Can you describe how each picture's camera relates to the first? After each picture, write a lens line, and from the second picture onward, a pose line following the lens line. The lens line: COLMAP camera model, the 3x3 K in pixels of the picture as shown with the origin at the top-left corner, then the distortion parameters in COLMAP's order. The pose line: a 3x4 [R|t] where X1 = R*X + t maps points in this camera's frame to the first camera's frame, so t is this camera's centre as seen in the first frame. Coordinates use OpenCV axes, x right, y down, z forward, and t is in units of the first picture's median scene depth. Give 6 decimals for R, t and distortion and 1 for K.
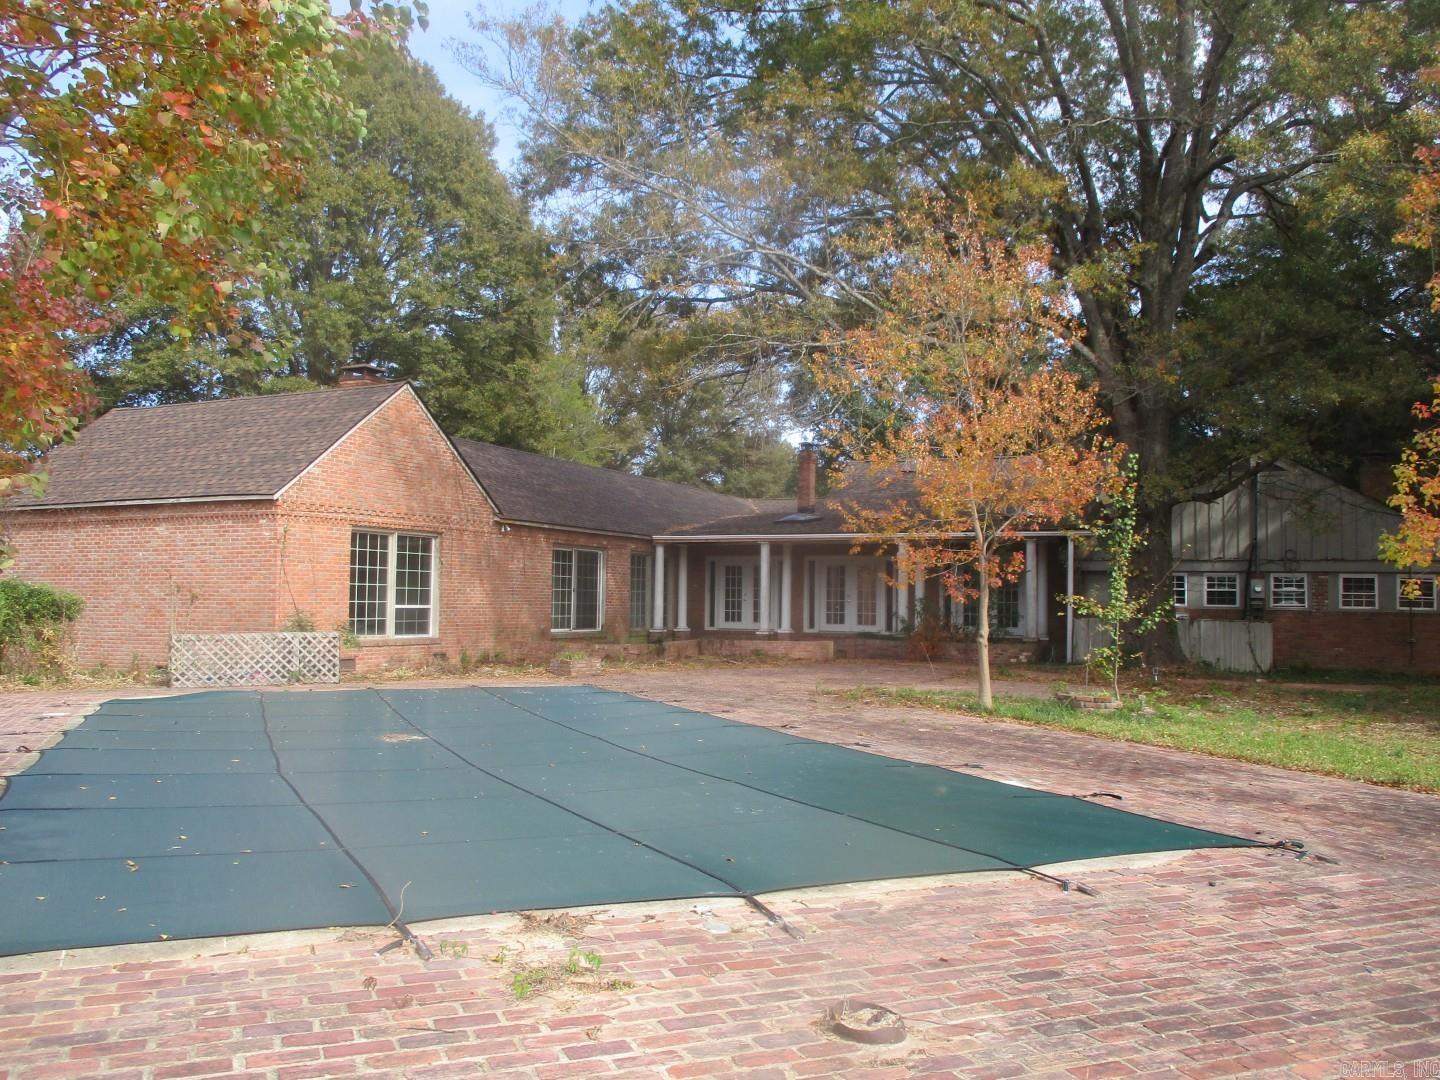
lens RADIAL K [[1210.6, 0, 720.0], [0, 1210.6, 540.0], [0, 0, 1]] dist [-0.012004, -0.006107]
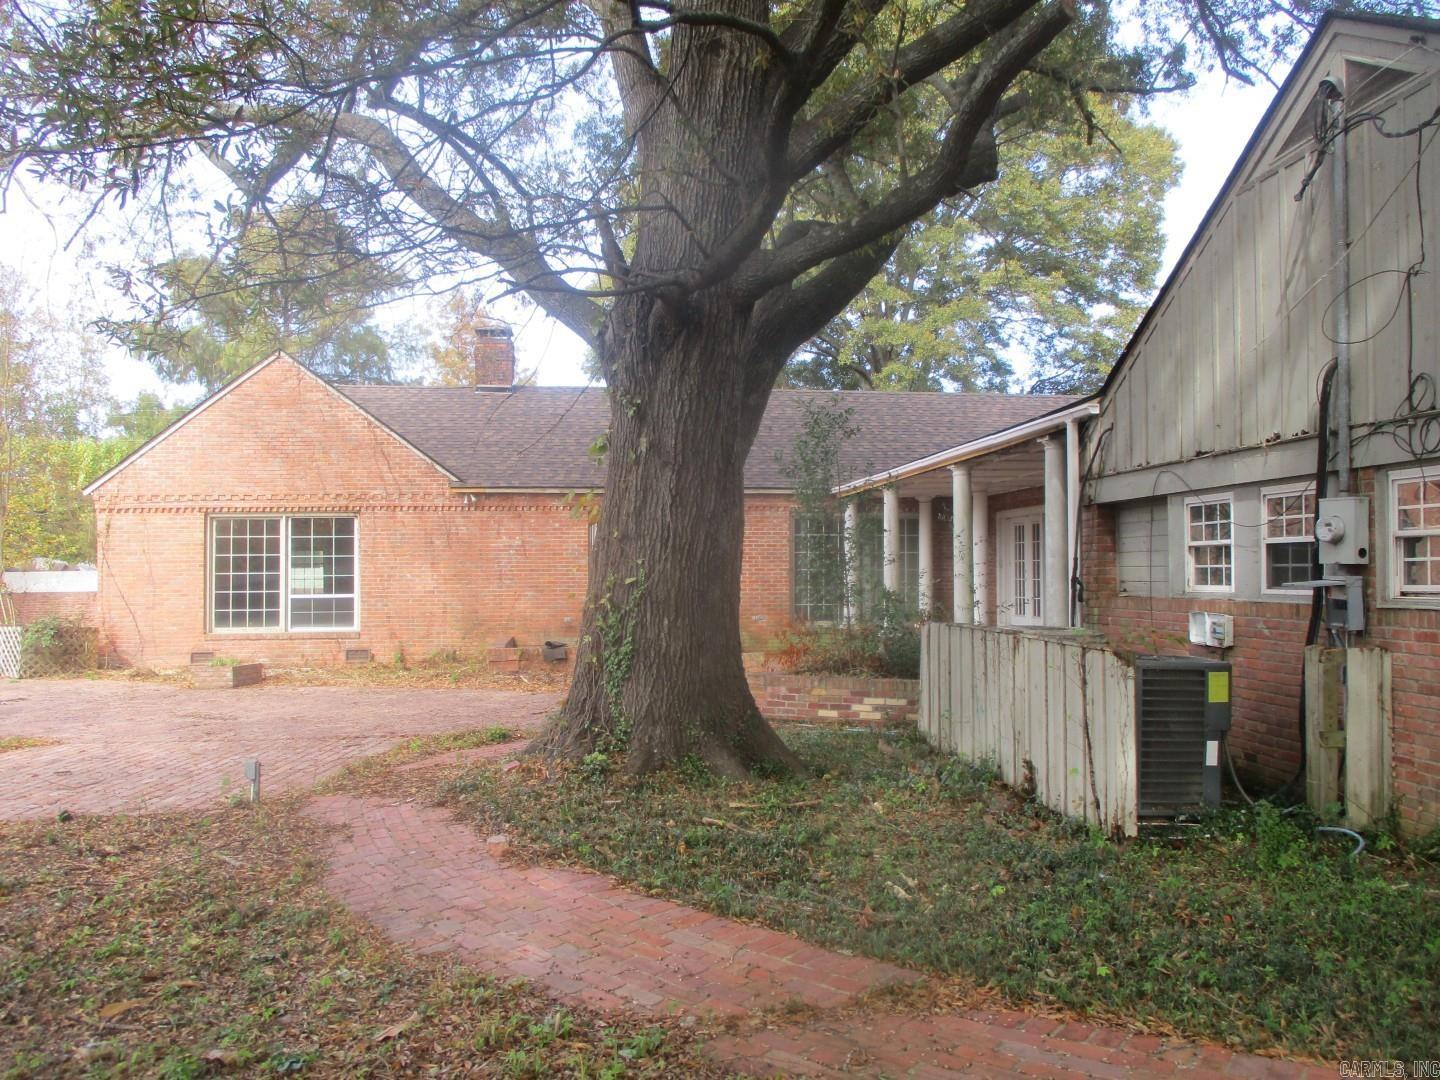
lens RADIAL K [[1210.6, 0, 720.0], [0, 1210.6, 540.0], [0, 0, 1]] dist [-0.012004, -0.006107]
pose [[0.503371, -0.038642, -0.863206, 0.662894], [0.062098, 0.998034, -0.008465, 0.038598], [0.861836, -0.049342, 0.504781, 0.788315]]
